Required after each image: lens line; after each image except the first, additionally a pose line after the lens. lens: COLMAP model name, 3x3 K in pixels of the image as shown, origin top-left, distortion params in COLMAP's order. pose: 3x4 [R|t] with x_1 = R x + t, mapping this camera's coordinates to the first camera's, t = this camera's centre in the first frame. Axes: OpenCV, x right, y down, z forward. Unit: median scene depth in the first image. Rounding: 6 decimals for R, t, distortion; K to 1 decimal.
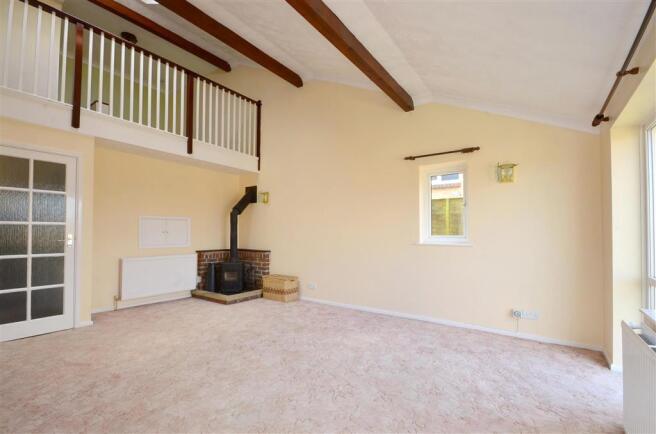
lens RADIAL K [[295.3, 0, 327.4], [0, 295.3, 221.3], [0, 0, 1]] dist [-0.013444, -0.000501]
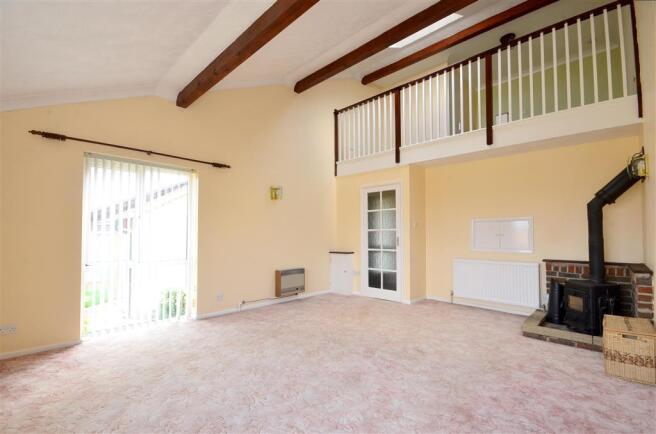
lens RADIAL K [[295.3, 0, 327.5], [0, 295.3, 221.3], [0, 0, 1]] dist [-0.013444, -0.000501]
pose [[-0.165947, -0.048753, -0.984929, 0.490048], [0.039552, 0.997644, -0.056047, 0.027404], [0.985341, -0.048257, -0.163628, 0.703552]]
